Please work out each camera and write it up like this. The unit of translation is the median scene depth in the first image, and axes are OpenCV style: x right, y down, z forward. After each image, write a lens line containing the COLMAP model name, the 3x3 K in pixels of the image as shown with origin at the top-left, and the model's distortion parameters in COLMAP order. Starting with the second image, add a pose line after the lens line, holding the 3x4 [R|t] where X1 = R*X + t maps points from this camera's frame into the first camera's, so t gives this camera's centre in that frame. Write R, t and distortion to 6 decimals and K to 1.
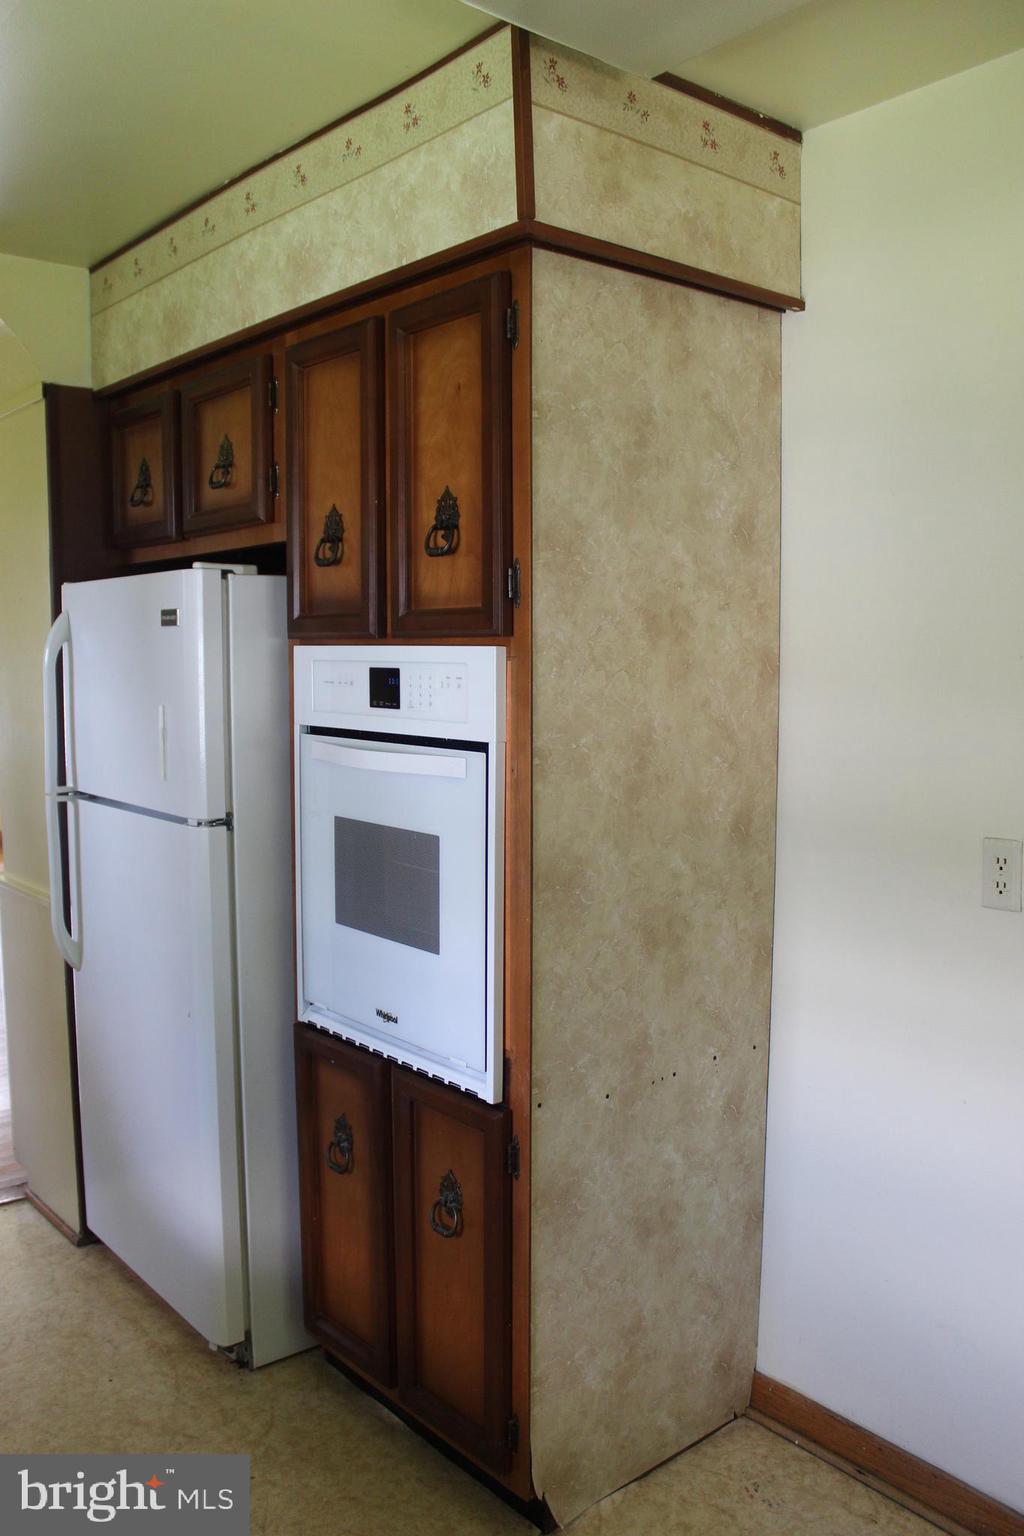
lens RADIAL K [[1285.0, 0, 512.0], [0, 1285.0, 768.0], [0, 0, 1]] dist [-0.163241, 0.146605]
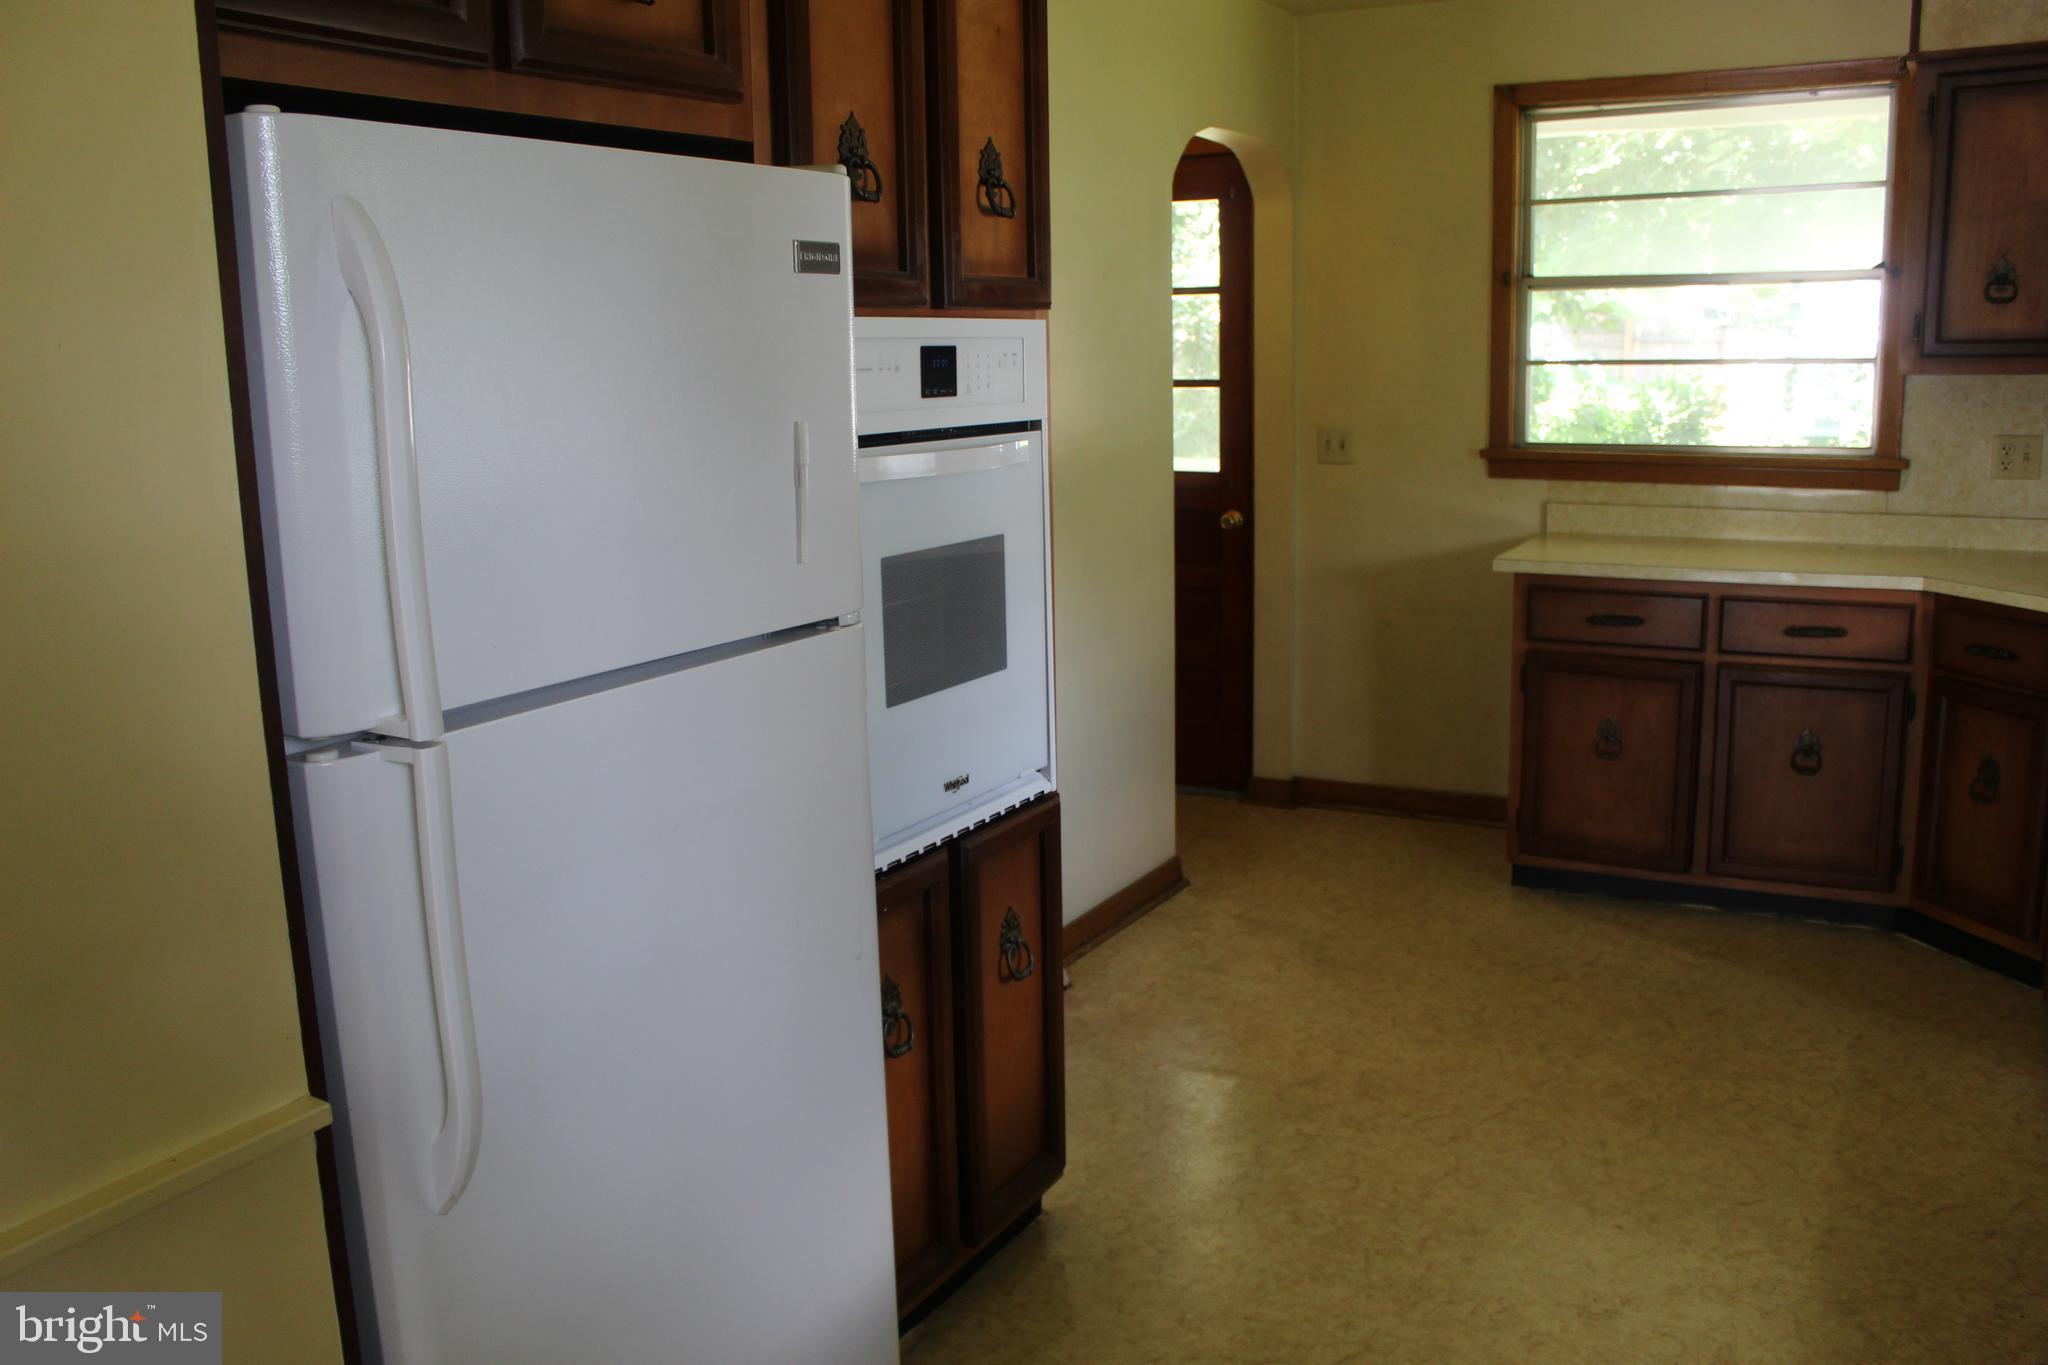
lens RADIAL K [[1713.4, 0, 1024.0], [0, 1713.4, 682.5], [0, 0, 1]] dist [-0.163241, 0.146605]
pose [[-0.351661, -0.173667, 0.919877, -1.113840], [0.108790, 0.968401, 0.224418, -0.106286], [-0.929785, 0.178993, -0.321656, 1.318930]]
